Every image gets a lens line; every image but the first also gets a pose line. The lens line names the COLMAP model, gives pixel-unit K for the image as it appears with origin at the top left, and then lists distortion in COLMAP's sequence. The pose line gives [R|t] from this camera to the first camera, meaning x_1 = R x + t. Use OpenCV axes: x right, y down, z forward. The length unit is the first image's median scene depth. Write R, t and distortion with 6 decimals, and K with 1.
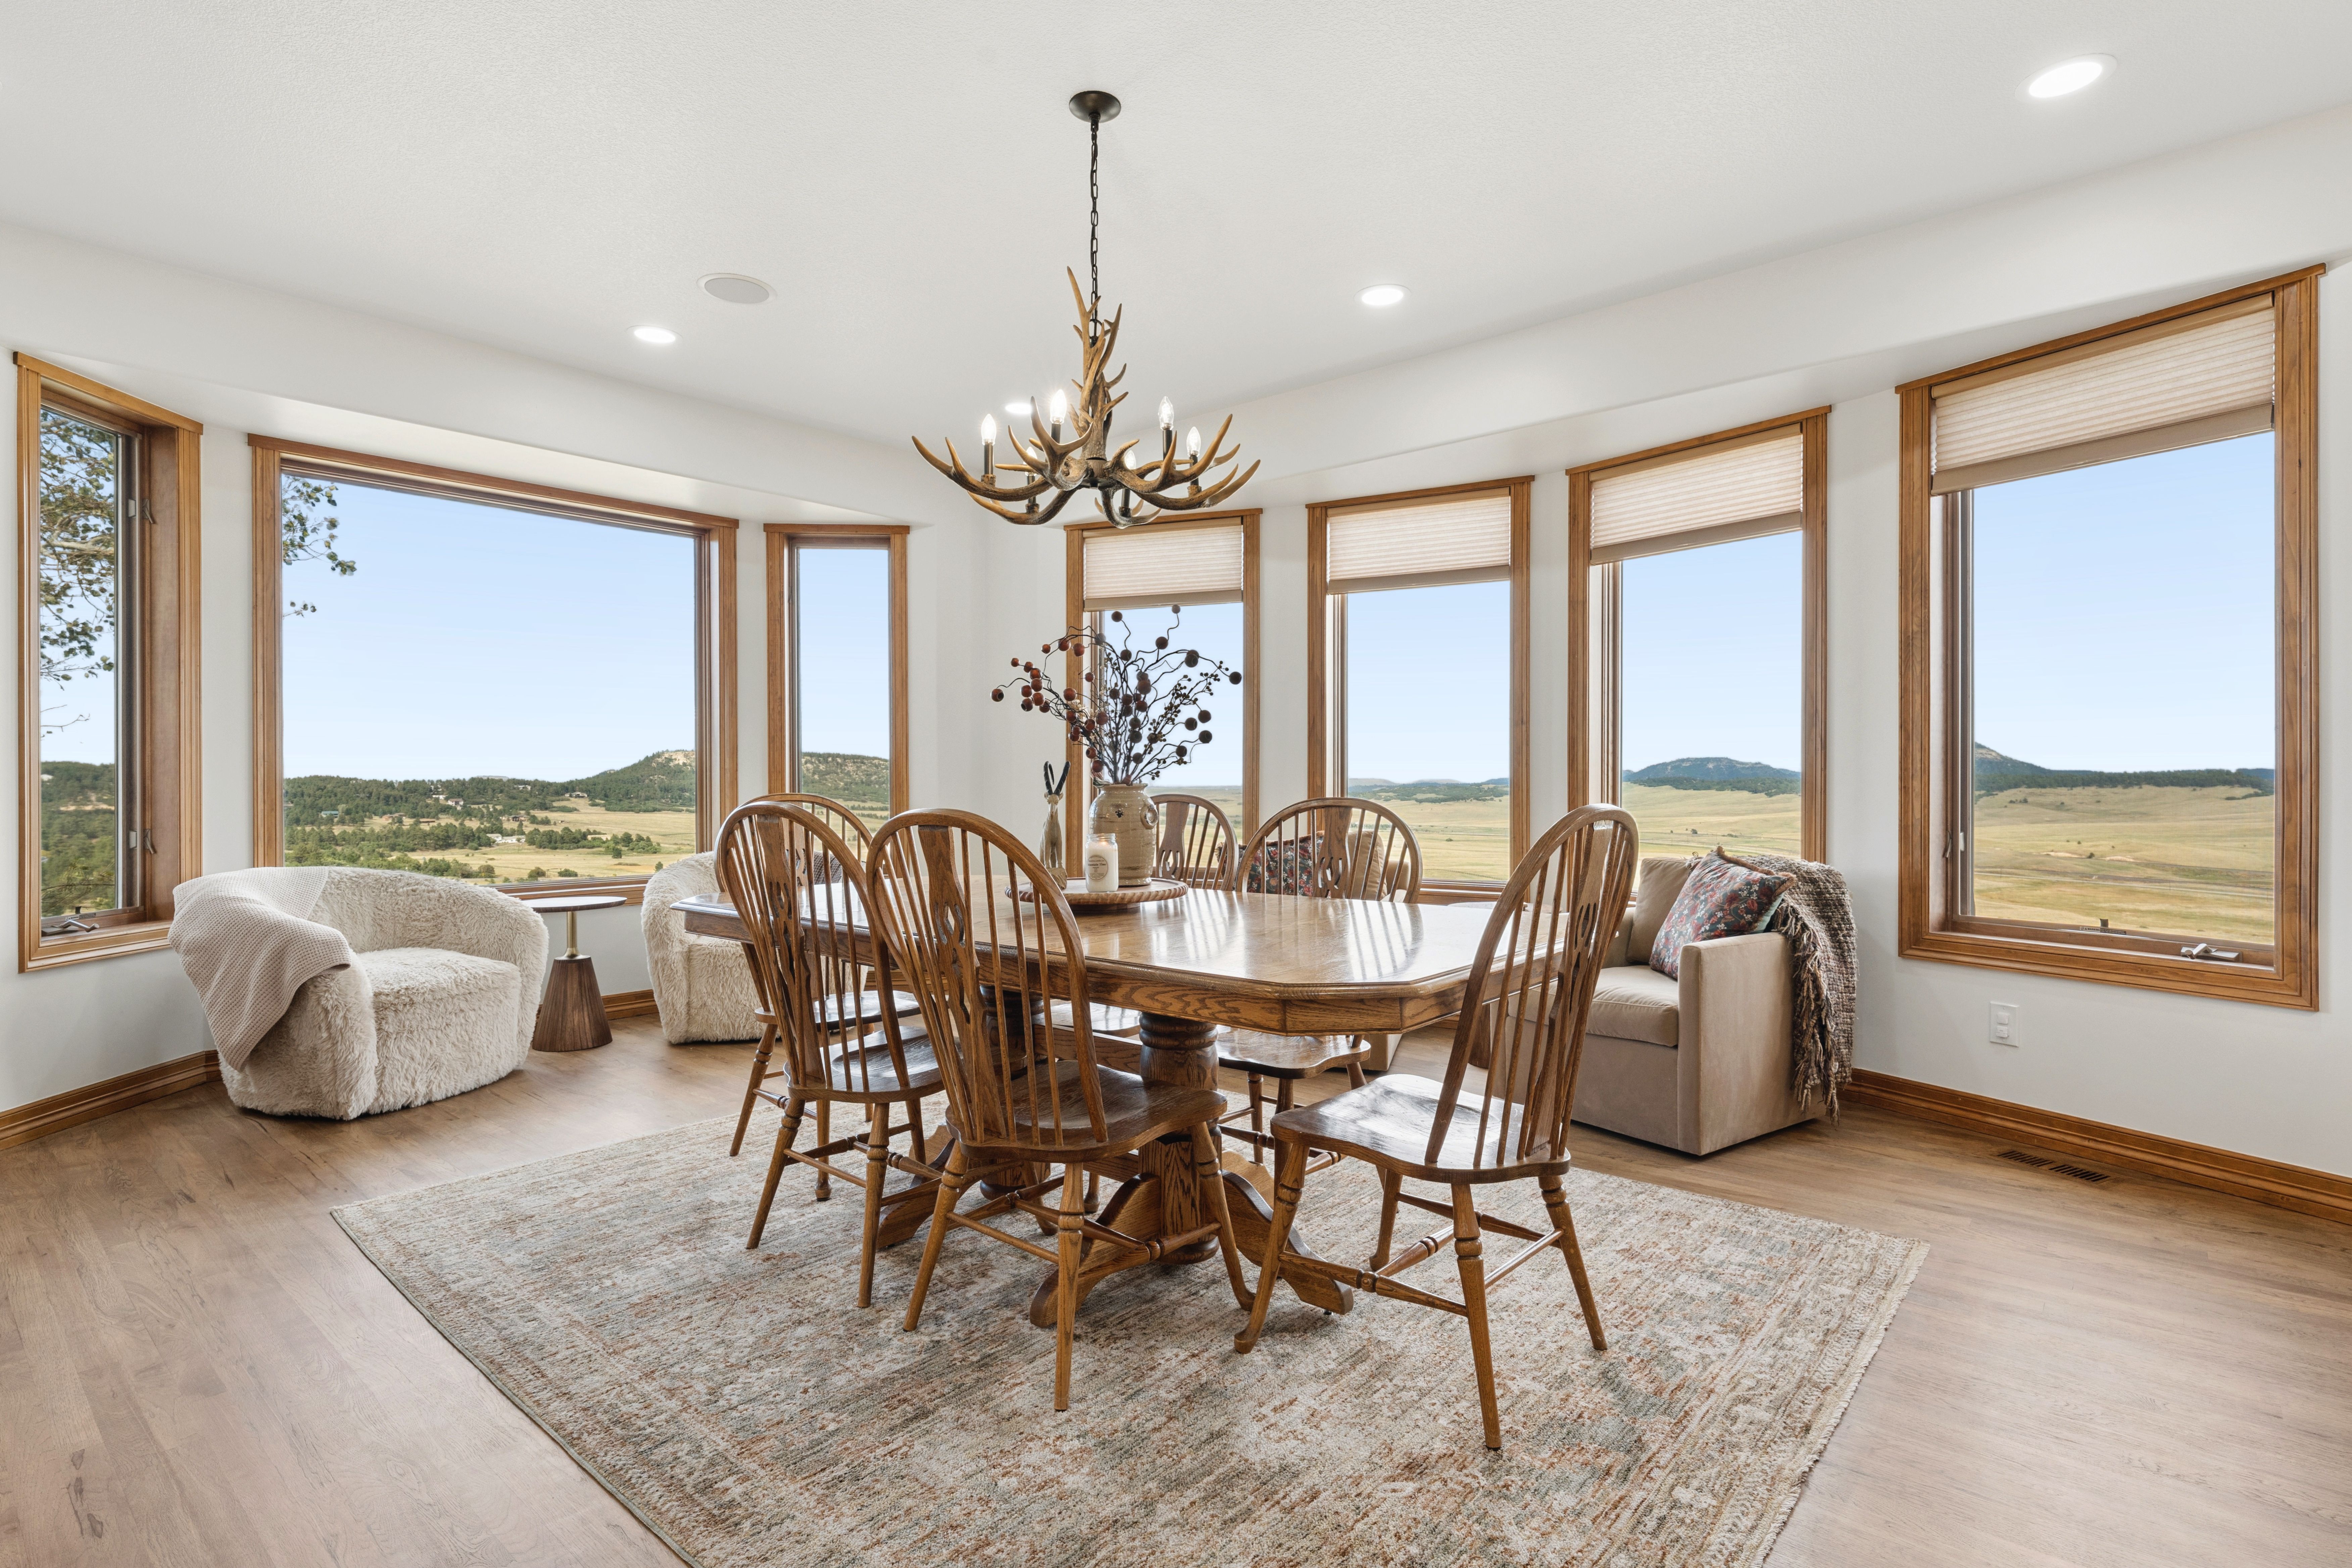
lens RADIAL K [[1158.0, 0, 1165.4], [0, 1158.0, 775.3], [0, 0, 1]] dist [0.001330, 0.001720]
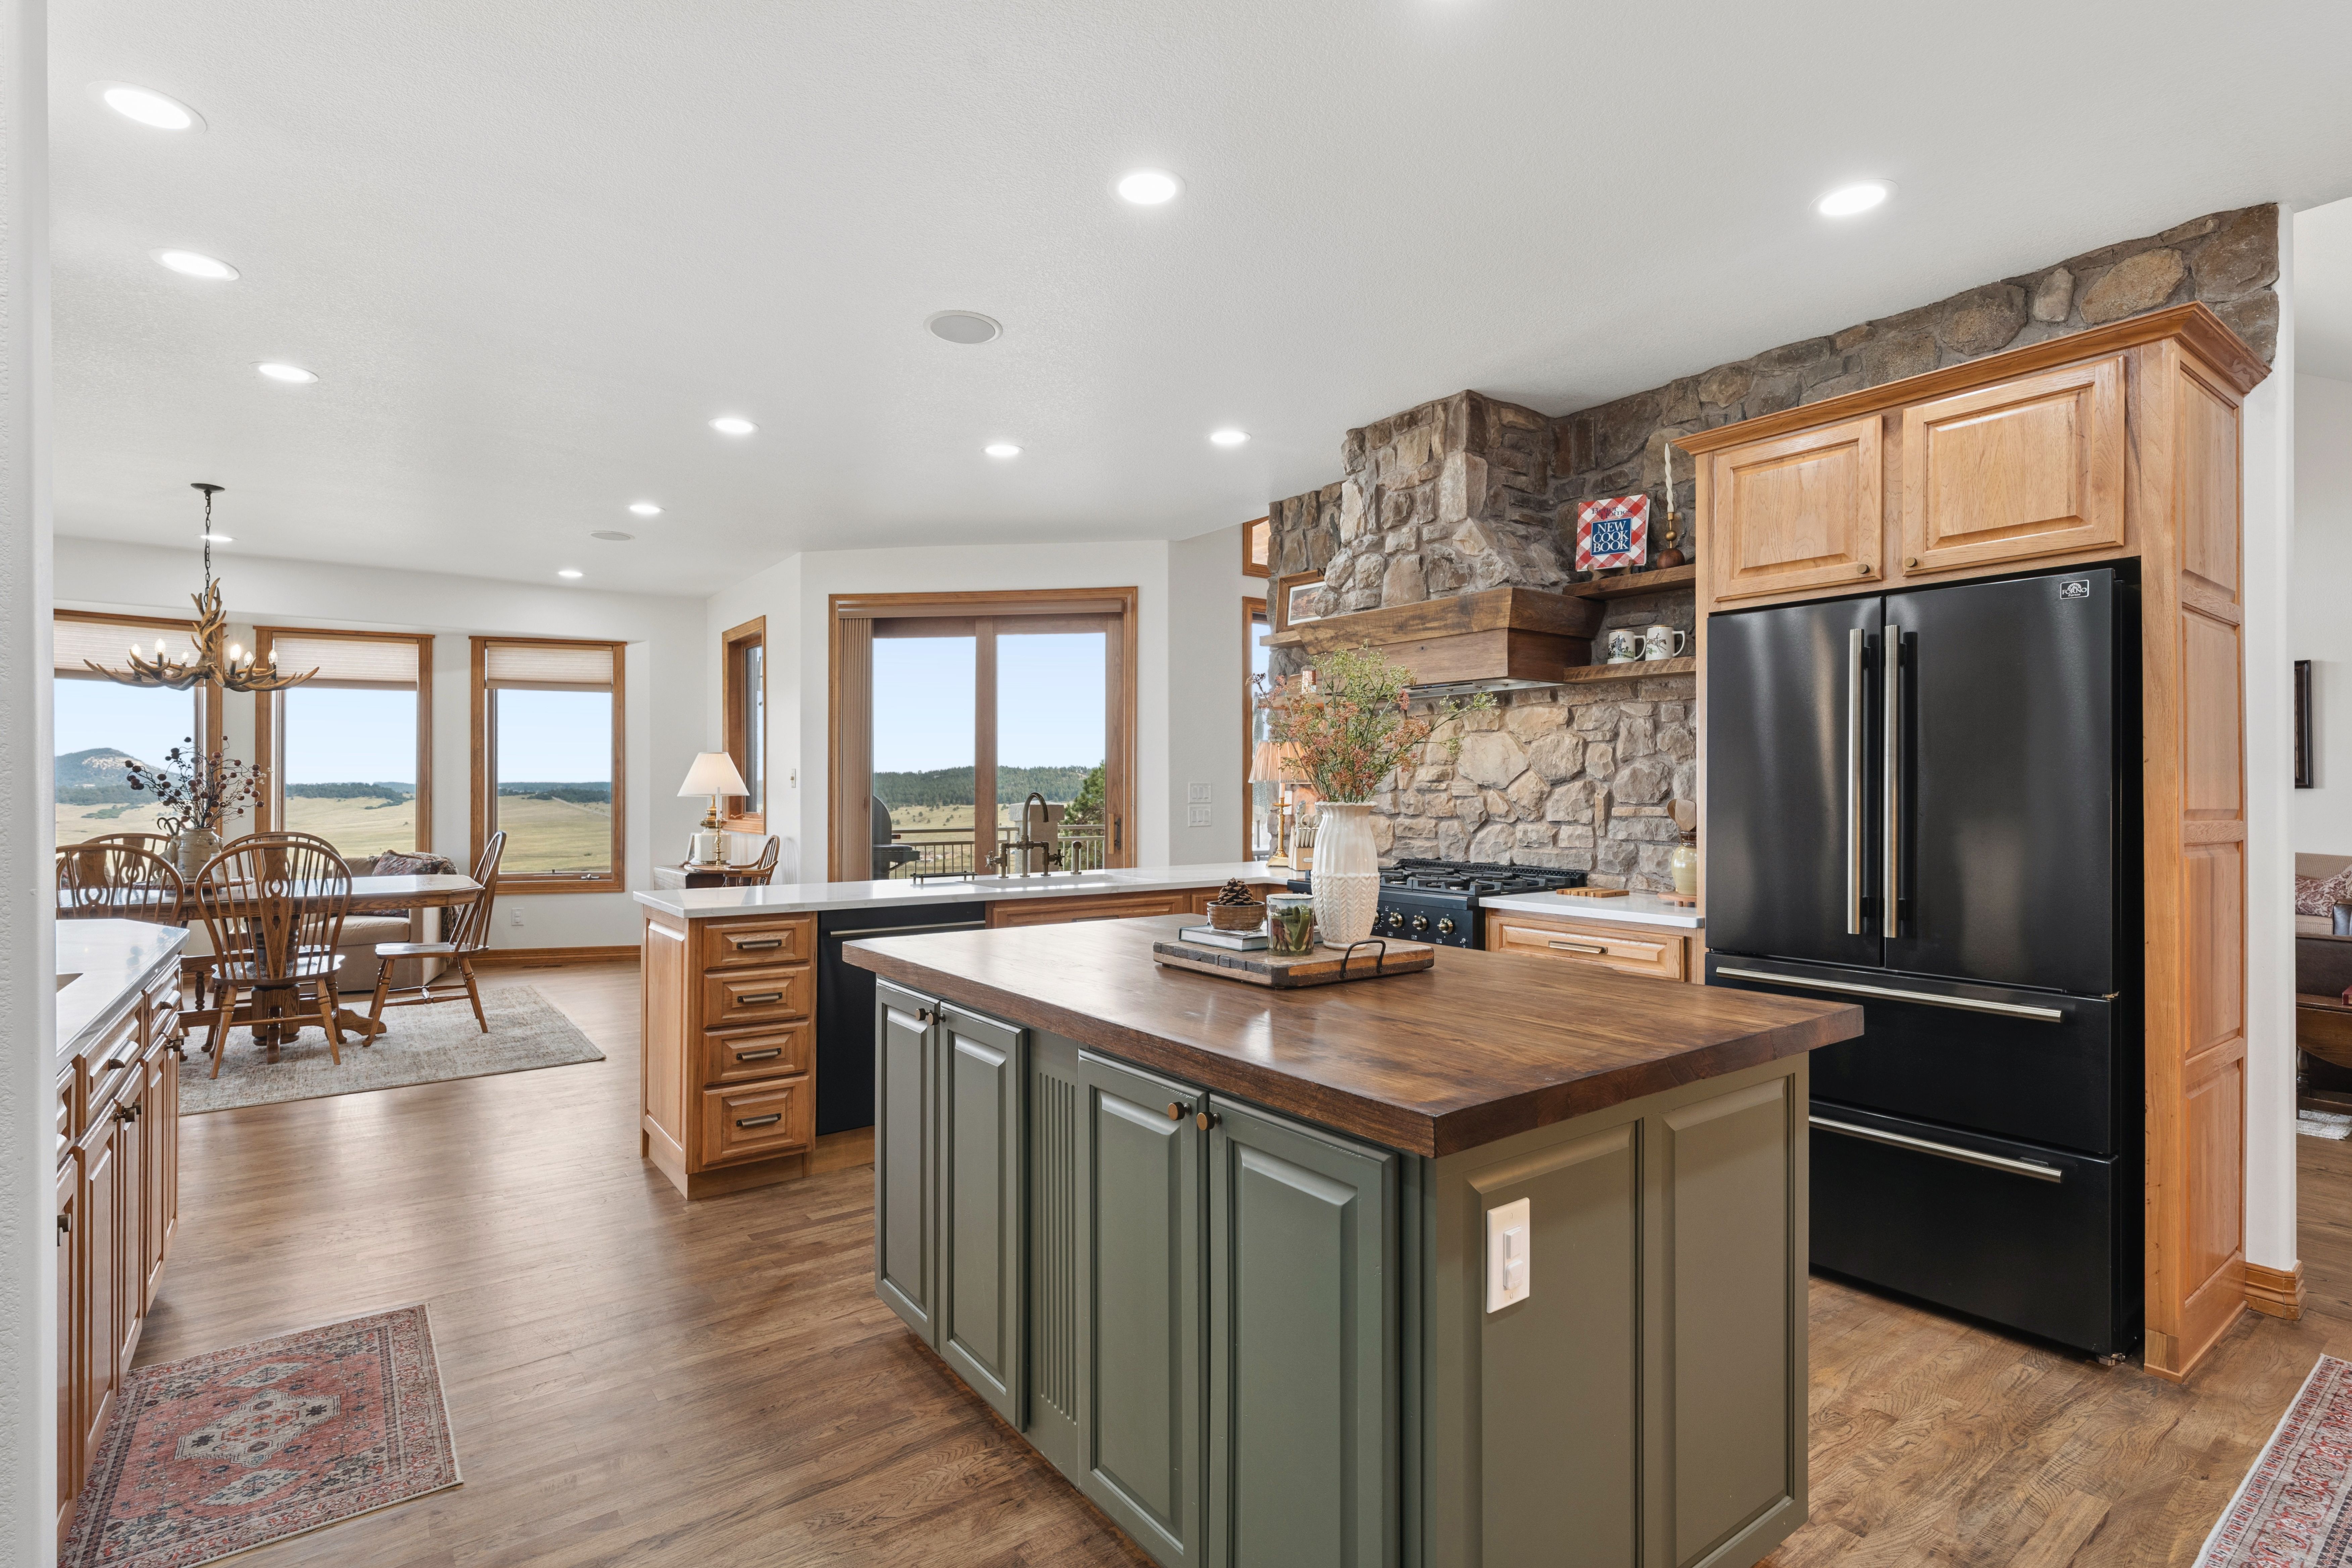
lens RADIAL K [[1138.3, 0, 1204.7], [0, 1138.3, 796.0], [0, 0, 1]] dist [-0.005008, -0.000792]
pose [[0.179840, -0.004394, 0.983686, -1.094421], [-0.004678, 0.999975, 0.005322, -0.043925], [-0.983685, -0.005559, 0.179815, -0.672725]]
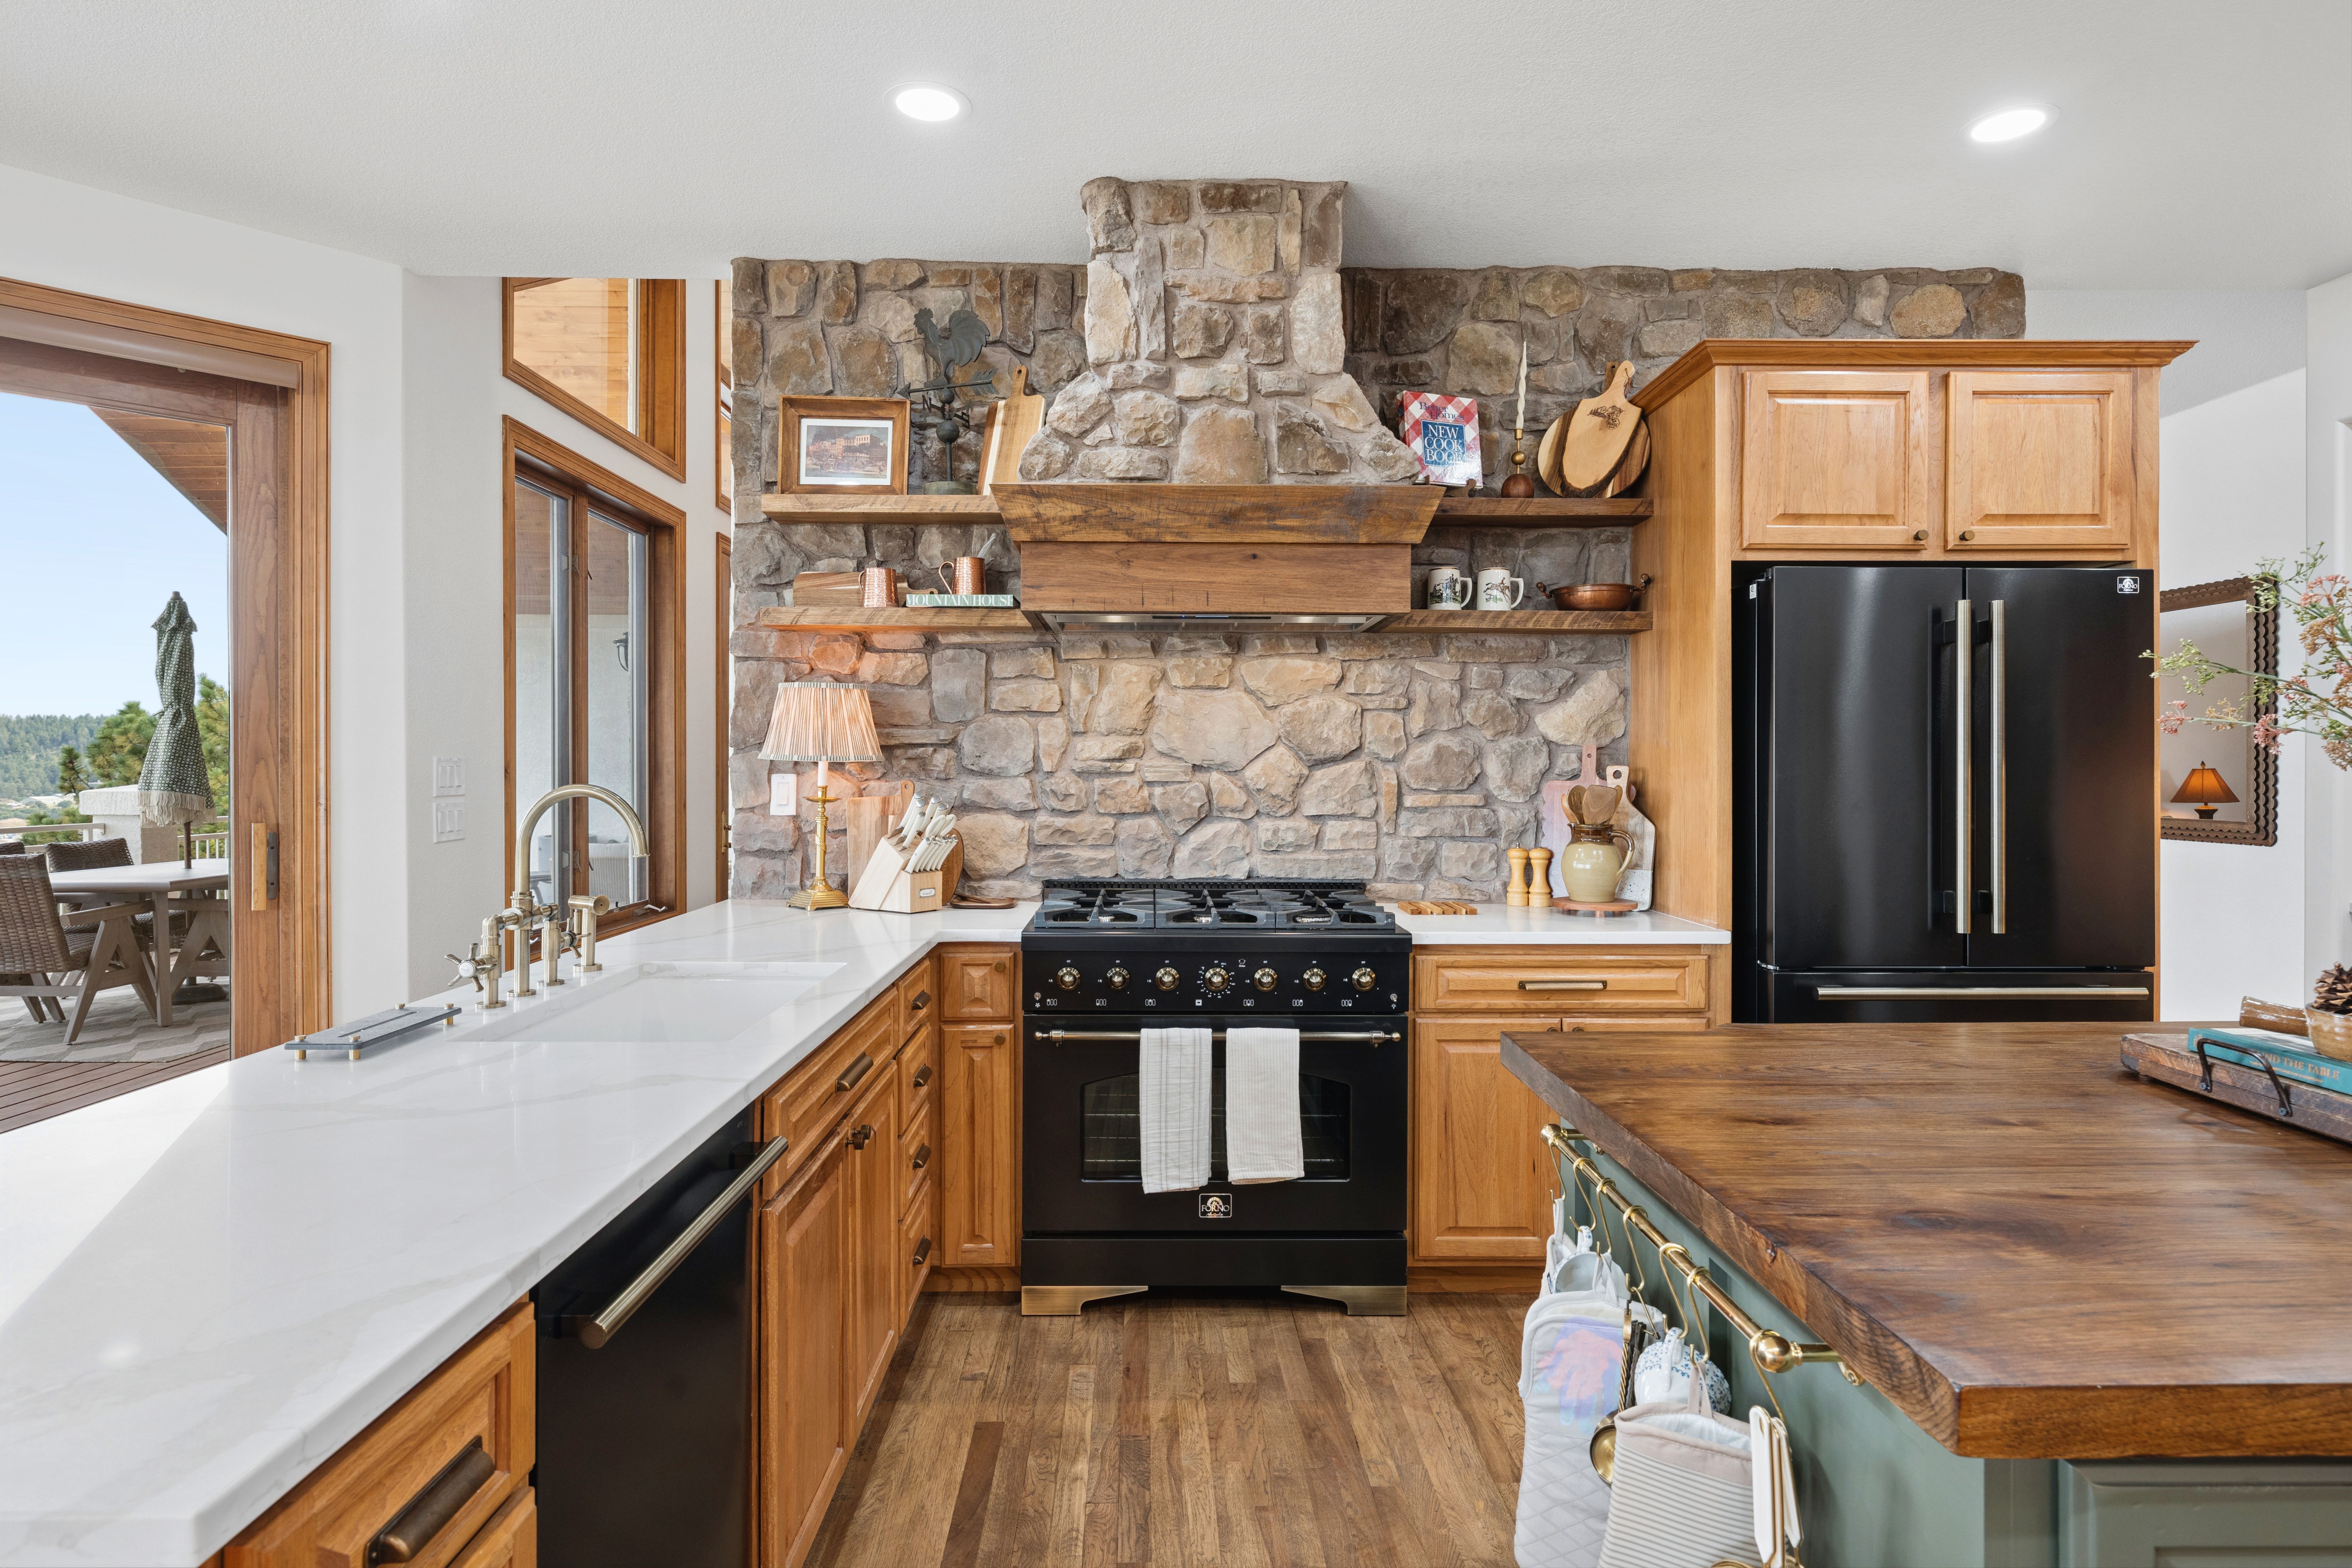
lens RADIAL K [[1234.9, 0, 1205.8], [0, 1234.9, 777.6], [0, 0, 1]] dist [0.002421, -0.000597]
pose [[-0.683917, -0.010059, 0.729490, -0.545926], [-0.004636, 0.999945, 0.009442, -0.049991], [-0.729545, 0.003076, -0.683926, -0.152266]]
